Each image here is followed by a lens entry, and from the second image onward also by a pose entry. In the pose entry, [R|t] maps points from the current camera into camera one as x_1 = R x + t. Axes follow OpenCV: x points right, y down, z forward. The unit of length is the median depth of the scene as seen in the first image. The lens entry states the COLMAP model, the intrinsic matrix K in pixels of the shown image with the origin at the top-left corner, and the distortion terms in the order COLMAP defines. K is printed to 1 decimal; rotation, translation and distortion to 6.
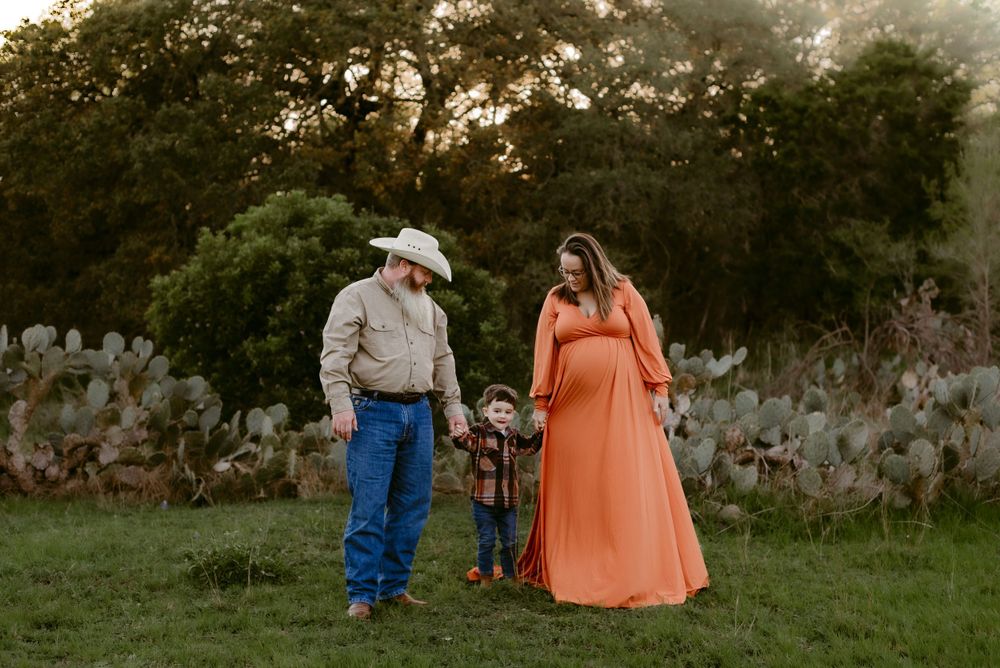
lens RADIAL K [[1360.7, 0, 538.3], [0, 1360.7, 337.0], [0, 0, 1]] dist [-0.019558, -0.055459]
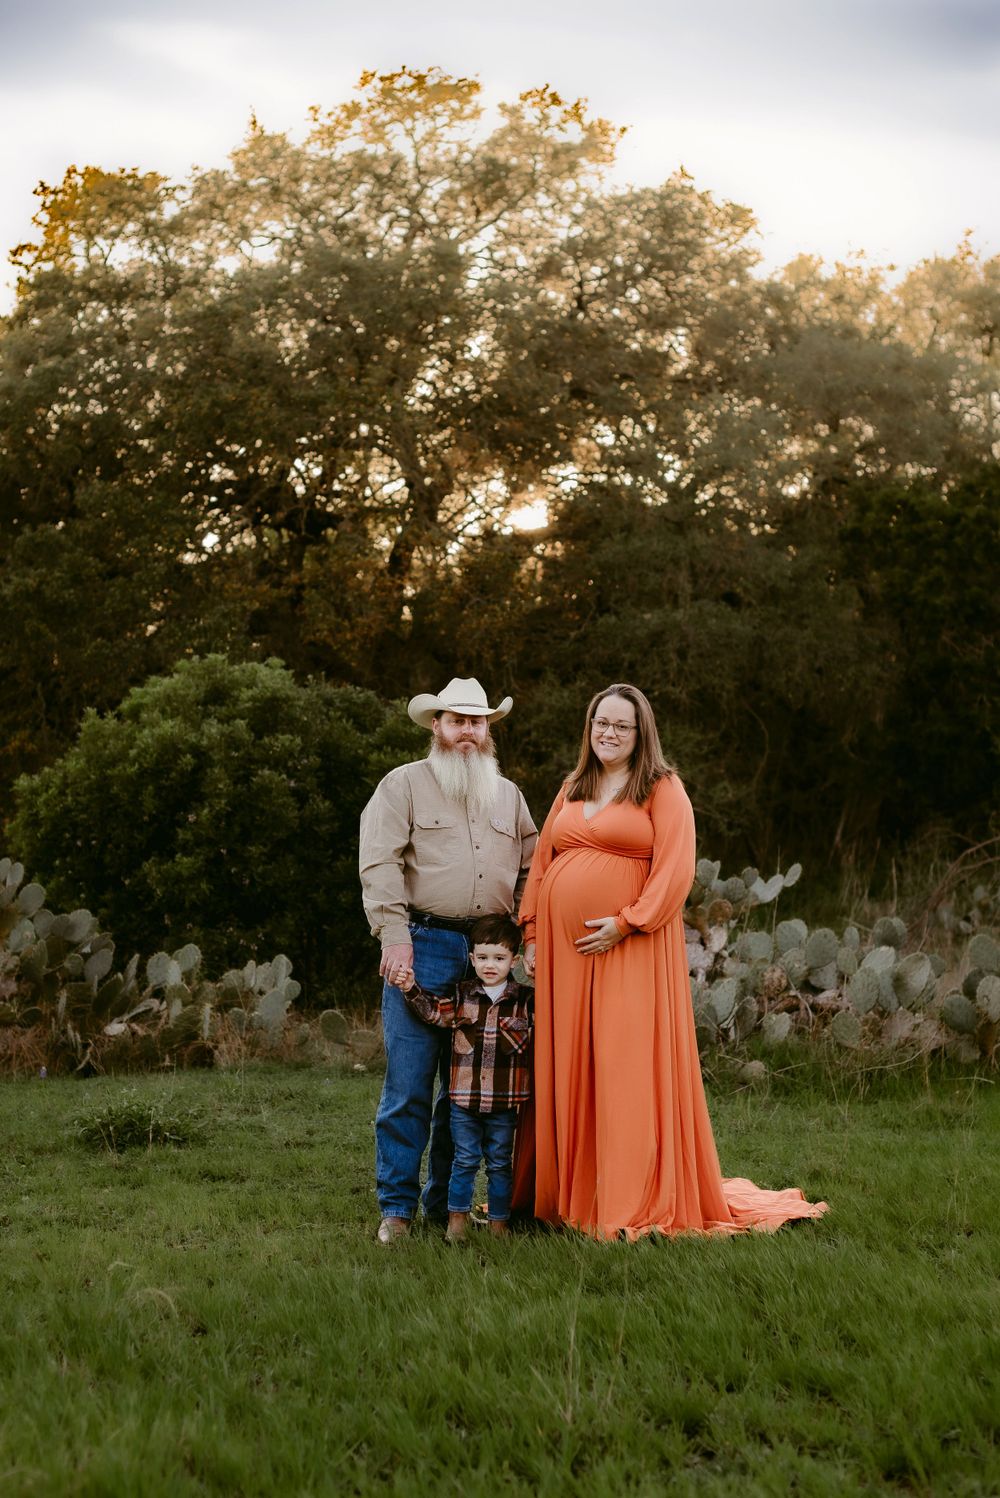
lens RADIAL K [[2095.2, 0, 500.0], [0, 2095.2, 749.0], [0, 0, 1]] dist [-0.003181, -0.119207]
pose [[0.998981, -0.011927, -0.043523, 0.032142], [0.009642, 0.998583, -0.052327, 0.002862], [0.044086, 0.051854, 0.997681, -0.152859]]
